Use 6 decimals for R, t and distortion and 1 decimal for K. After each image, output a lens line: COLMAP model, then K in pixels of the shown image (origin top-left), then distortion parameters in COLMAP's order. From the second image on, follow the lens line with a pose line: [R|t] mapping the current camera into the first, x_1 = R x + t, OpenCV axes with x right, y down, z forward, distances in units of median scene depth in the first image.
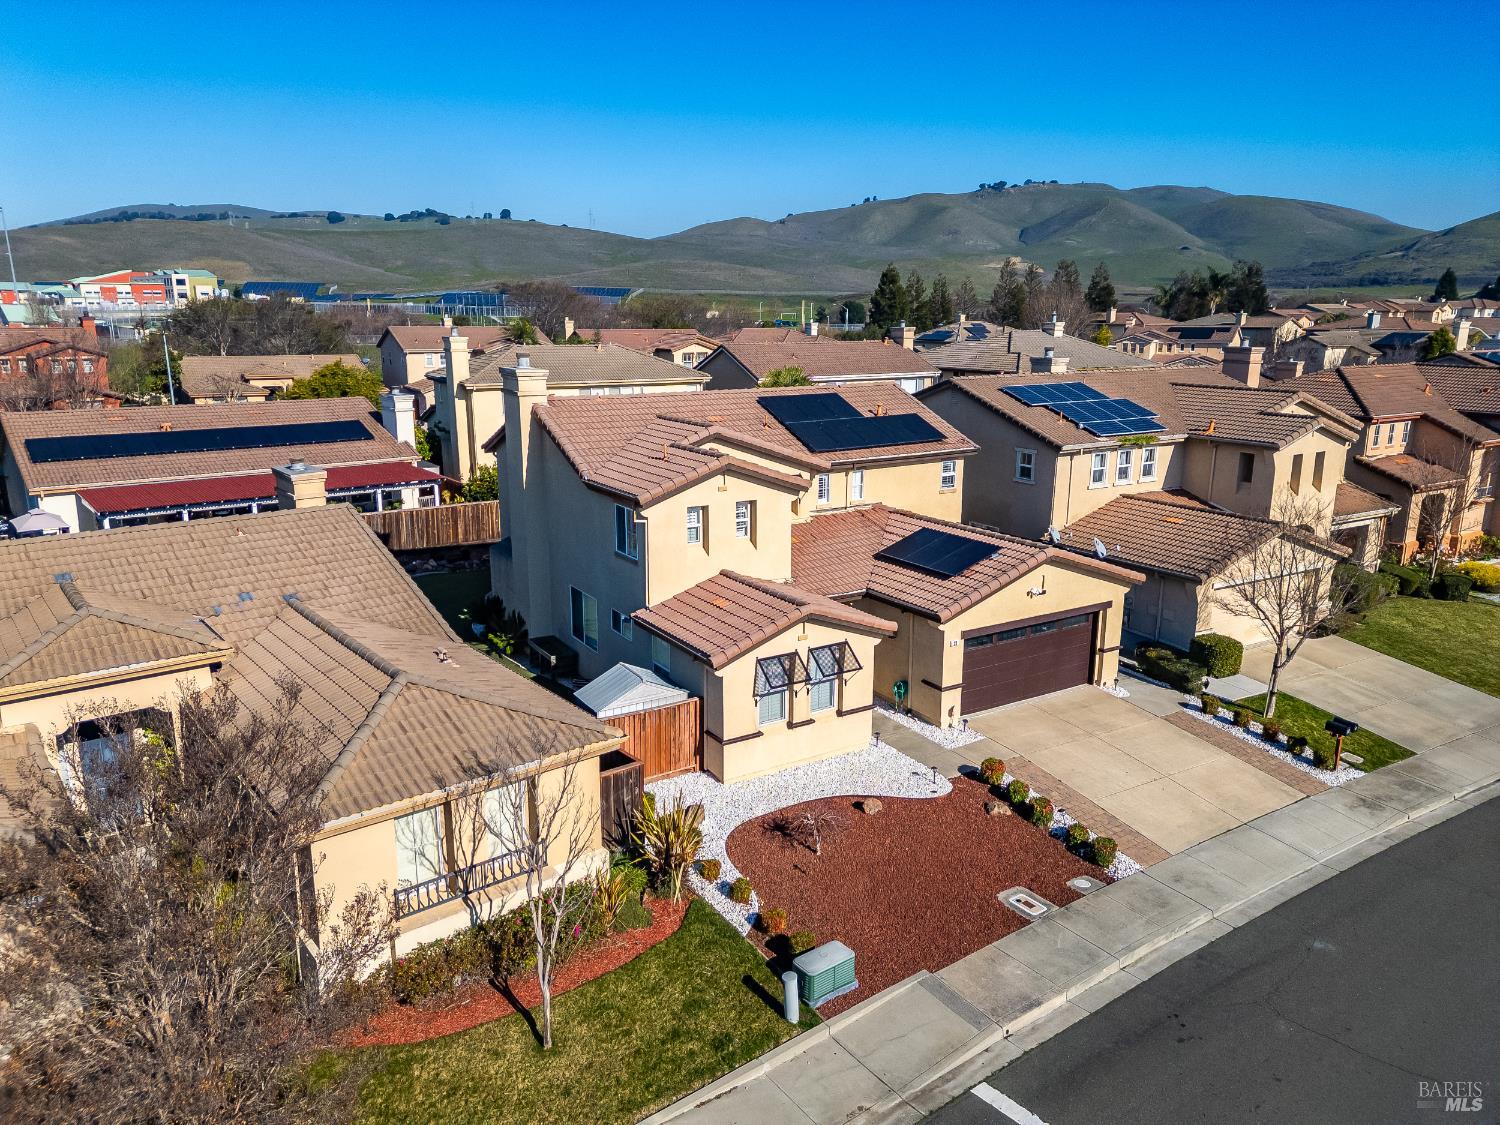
lens RADIAL K [[1046.8, 0, 748.5], [0, 1046.8, 560.8], [0, 0, 1]] dist [0.062501, -0.051334]
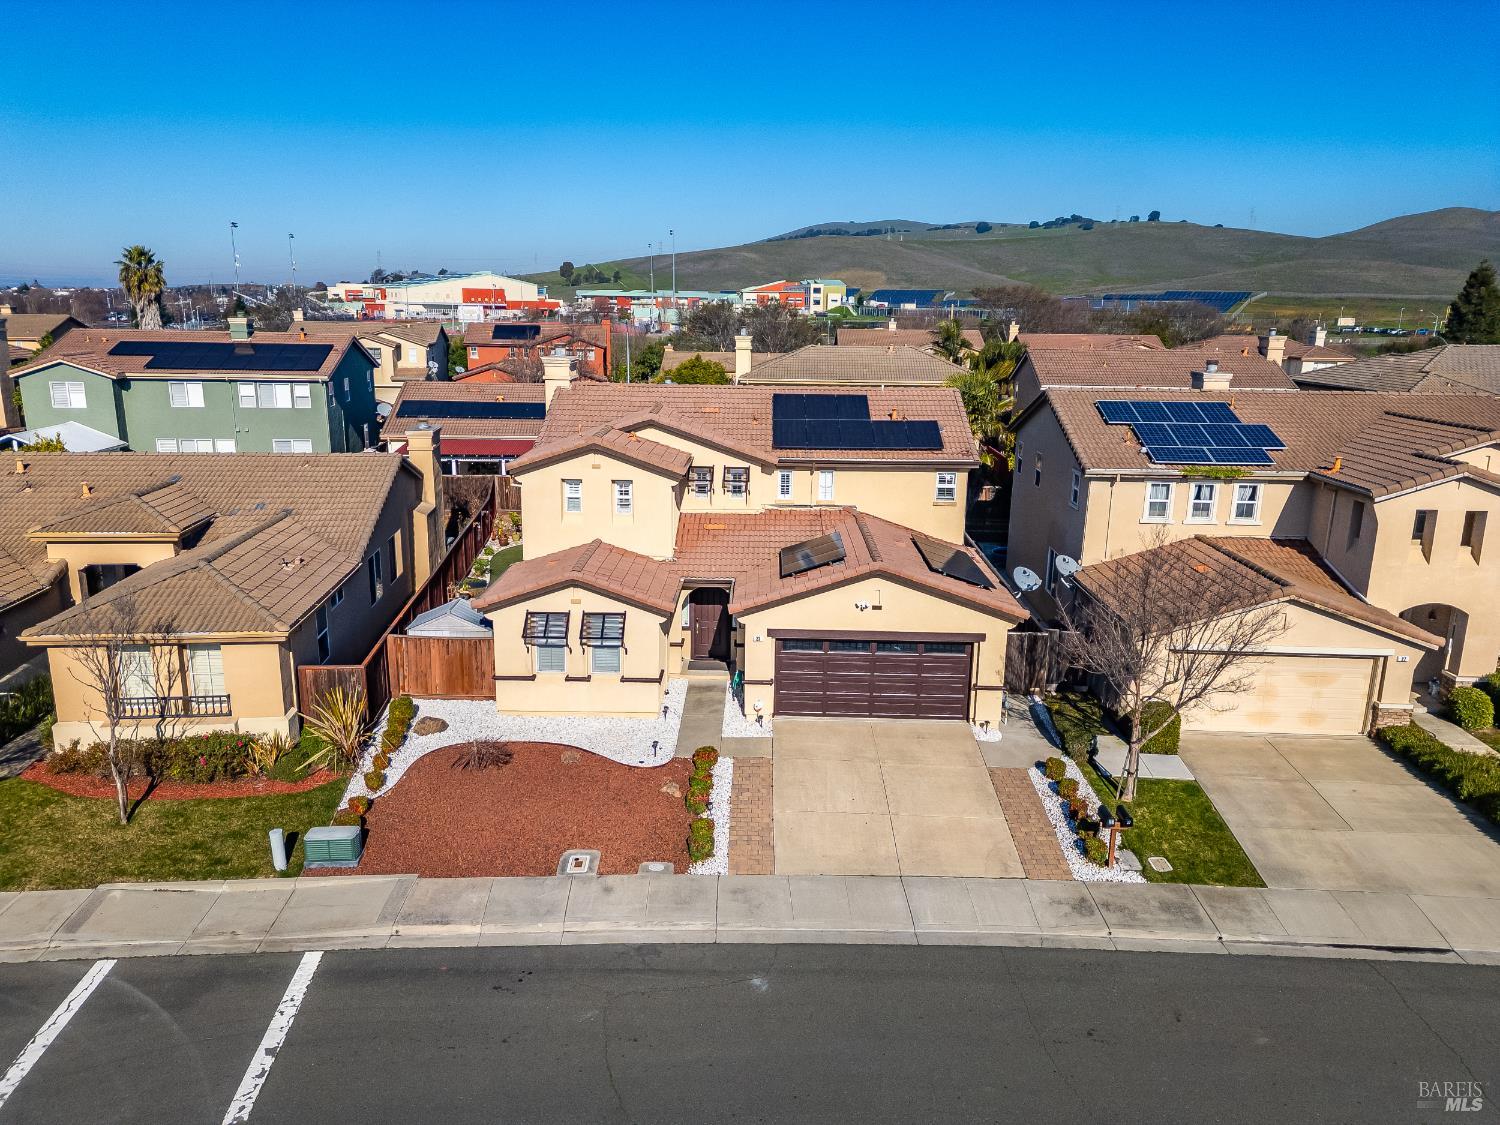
lens RADIAL K [[1046.8, 0, 748.7], [0, 1046.8, 564.5], [0, 0, 1]] dist [0.062501, -0.051334]
pose [[0.838812, 0.139318, -0.526294, 0.551675], [-0.140406, 0.989360, 0.038118, -0.023394], [0.526004, 0.041921, 0.849448, 0.102513]]
